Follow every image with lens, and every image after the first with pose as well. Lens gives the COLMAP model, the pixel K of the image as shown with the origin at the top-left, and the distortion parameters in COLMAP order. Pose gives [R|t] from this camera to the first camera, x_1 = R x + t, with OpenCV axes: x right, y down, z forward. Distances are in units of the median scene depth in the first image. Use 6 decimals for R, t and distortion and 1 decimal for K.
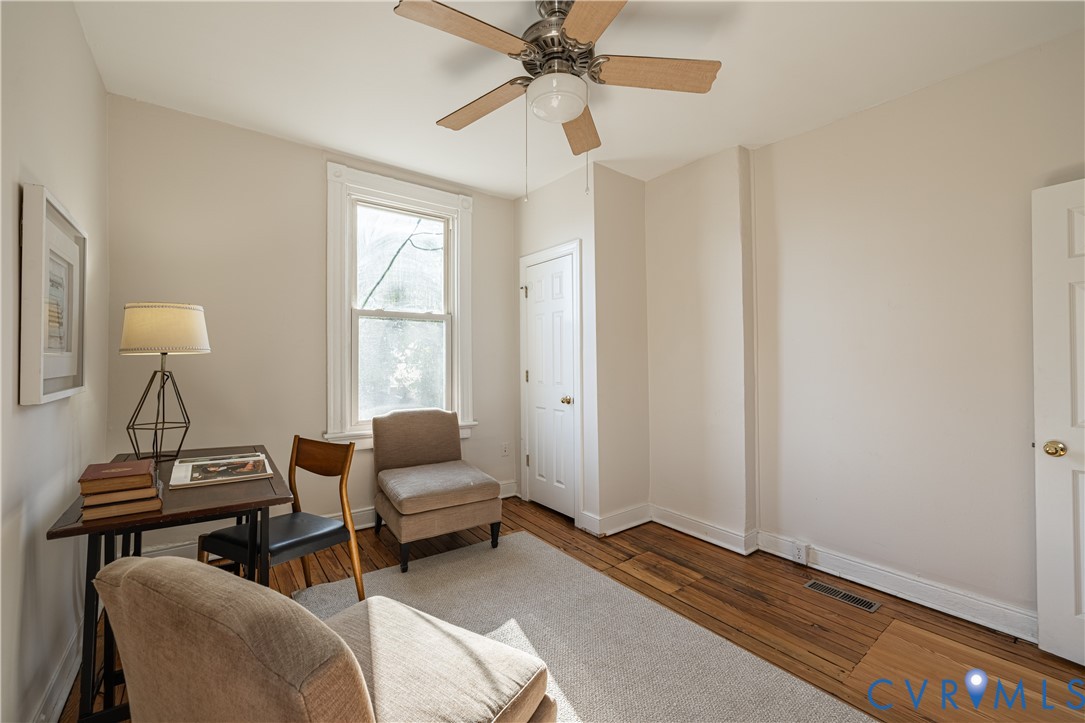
lens RADIAL K [[451.3, 0, 538.4], [0, 451.3, 354.5], [0, 0, 1]] dist [0.000303, 0.000645]
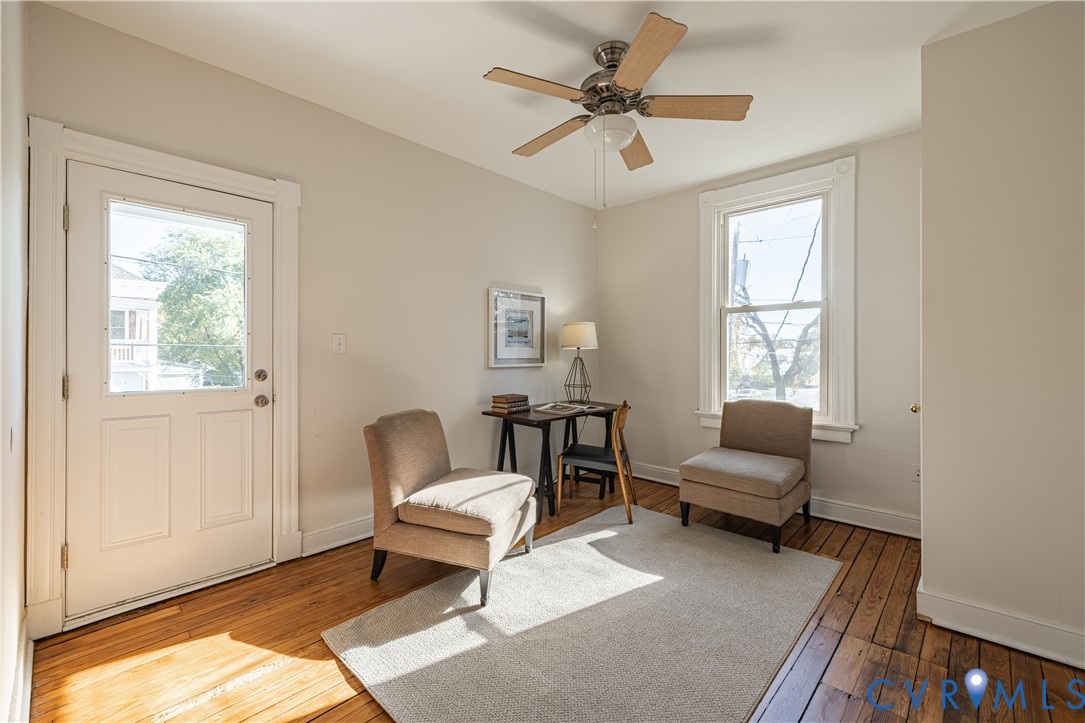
lens RADIAL K [[451.3, 0, 542.2], [0, 451.3, 355.9], [0, 0, 1]] dist [0.000303, 0.000645]
pose [[0.166557, 0.003038, -0.986027, 0.694288], [0.010026, 0.999938, 0.004775, 0.012746], [0.985981, -0.010681, 0.166516, 0.353483]]
